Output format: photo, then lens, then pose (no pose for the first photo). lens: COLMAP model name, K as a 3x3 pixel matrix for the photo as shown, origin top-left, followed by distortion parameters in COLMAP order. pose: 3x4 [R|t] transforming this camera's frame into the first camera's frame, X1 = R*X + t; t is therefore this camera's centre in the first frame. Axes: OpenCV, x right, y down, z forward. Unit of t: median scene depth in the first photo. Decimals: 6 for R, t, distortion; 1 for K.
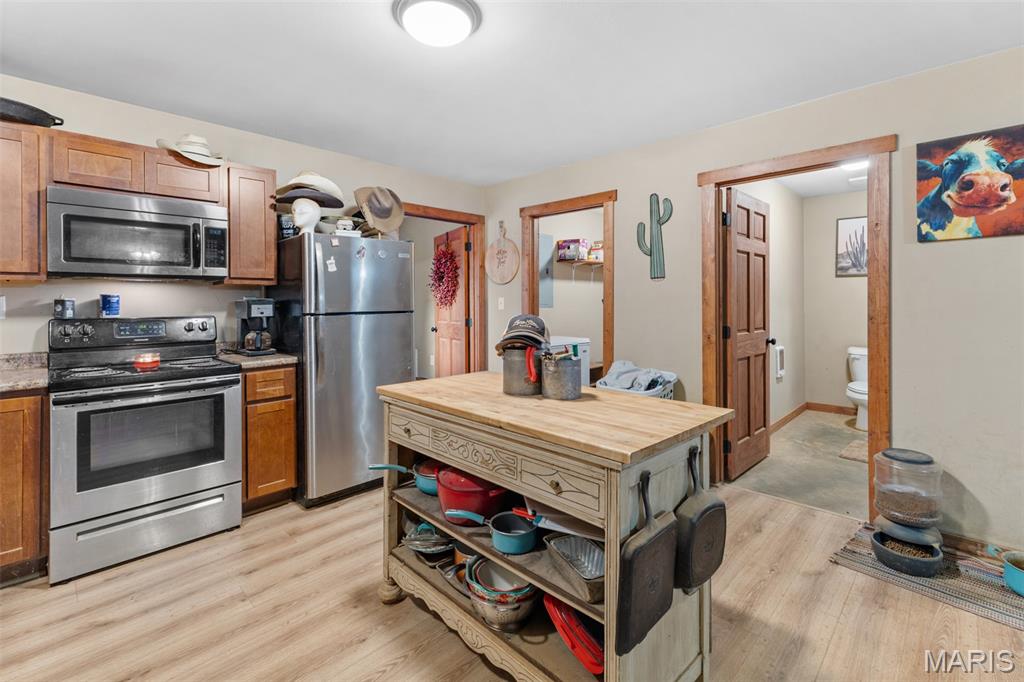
lens RADIAL K [[450.6, 0, 524.3], [0, 450.6, 300.0], [0, 0, 1]] dist [0.009288, -0.005262]
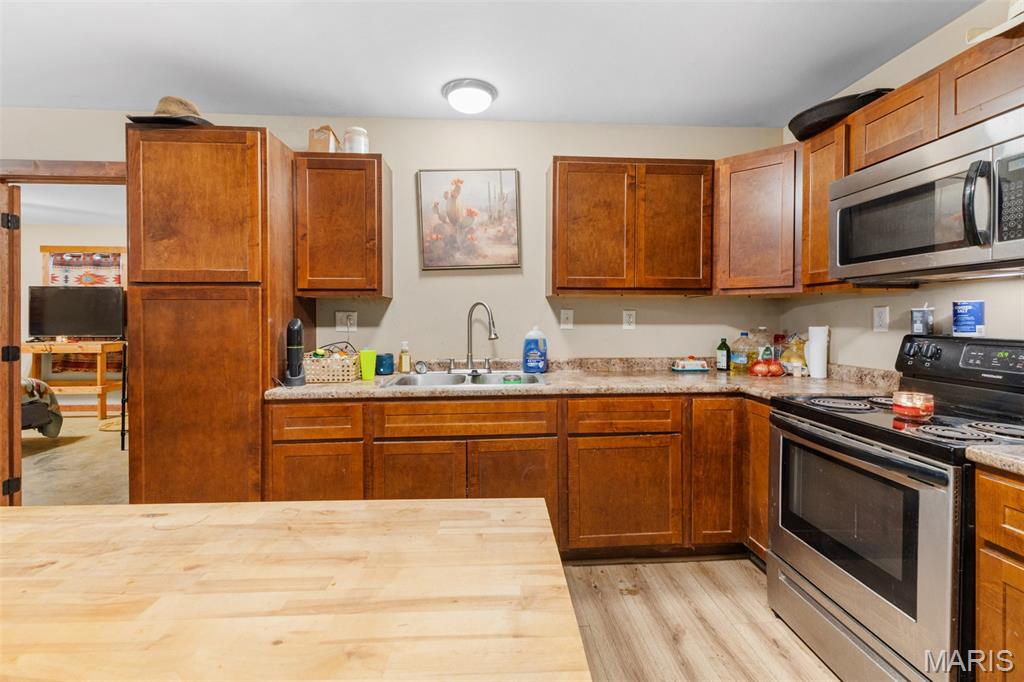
lens RADIAL K [[450.6, 0, 522.2], [0, 450.6, 324.1], [0, 0, 1]] dist [0.009288, -0.005262]
pose [[-0.675162, 0.017695, -0.737457, 0.010739], [0.003126, 0.999772, 0.021127, 0.004947], [0.737663, 0.011959, -0.675063, 0.983713]]
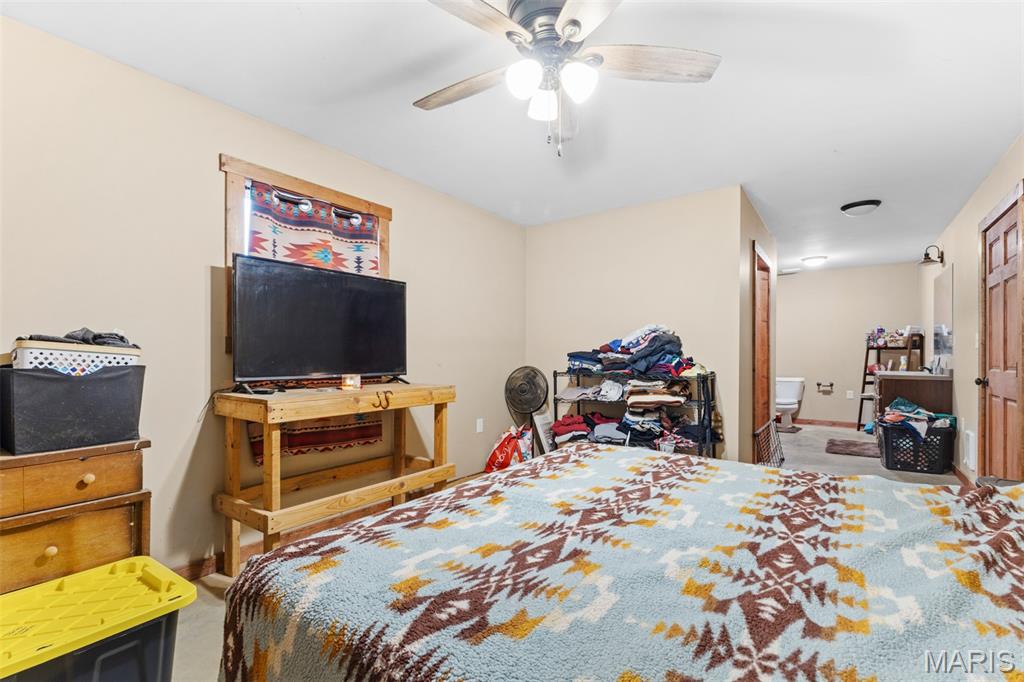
lens RADIAL K [[450.6, 0, 521.3], [0, 450.6, 344.7], [0, 0, 1]] dist [0.009288, -0.005262]
pose [[0.155663, -0.012960, -0.987725, 1.190380], [-0.006747, 0.999877, -0.014183, 0.055099], [0.987787, 0.008872, 0.155556, -2.593384]]
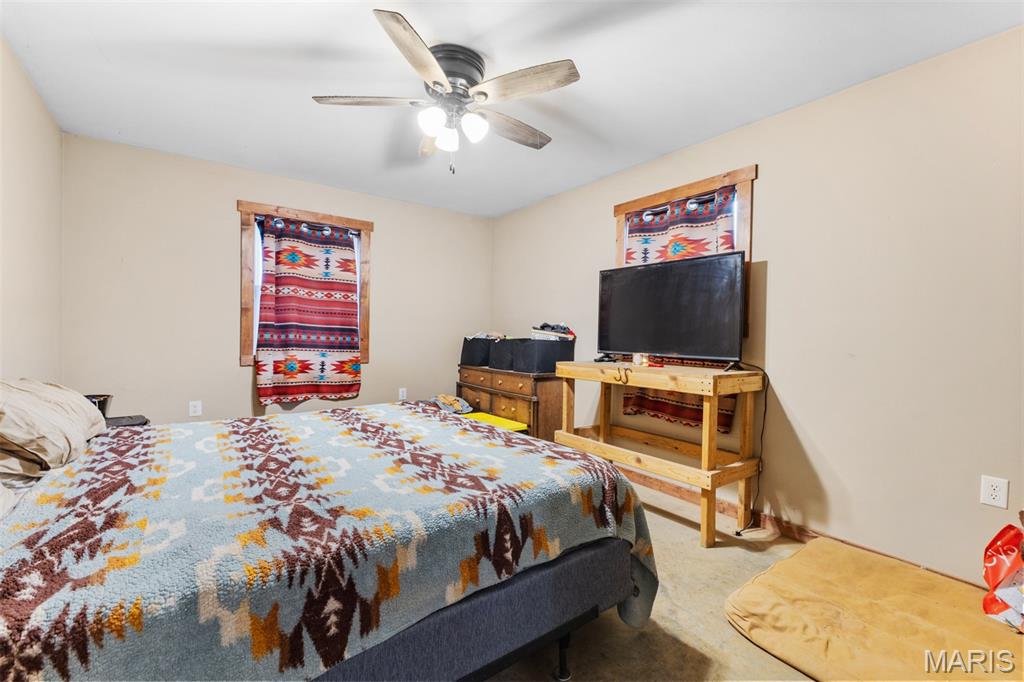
lens RADIAL K [[450.6, 0, 513.8], [0, 450.6, 336.2], [0, 0, 1]] dist [0.009288, -0.005262]
pose [[-0.983725, -0.008980, 0.179457, 0.016722], [-0.008754, 0.999960, 0.002048, 0.069582], [-0.179468, 0.000443, -0.983764, -1.369981]]
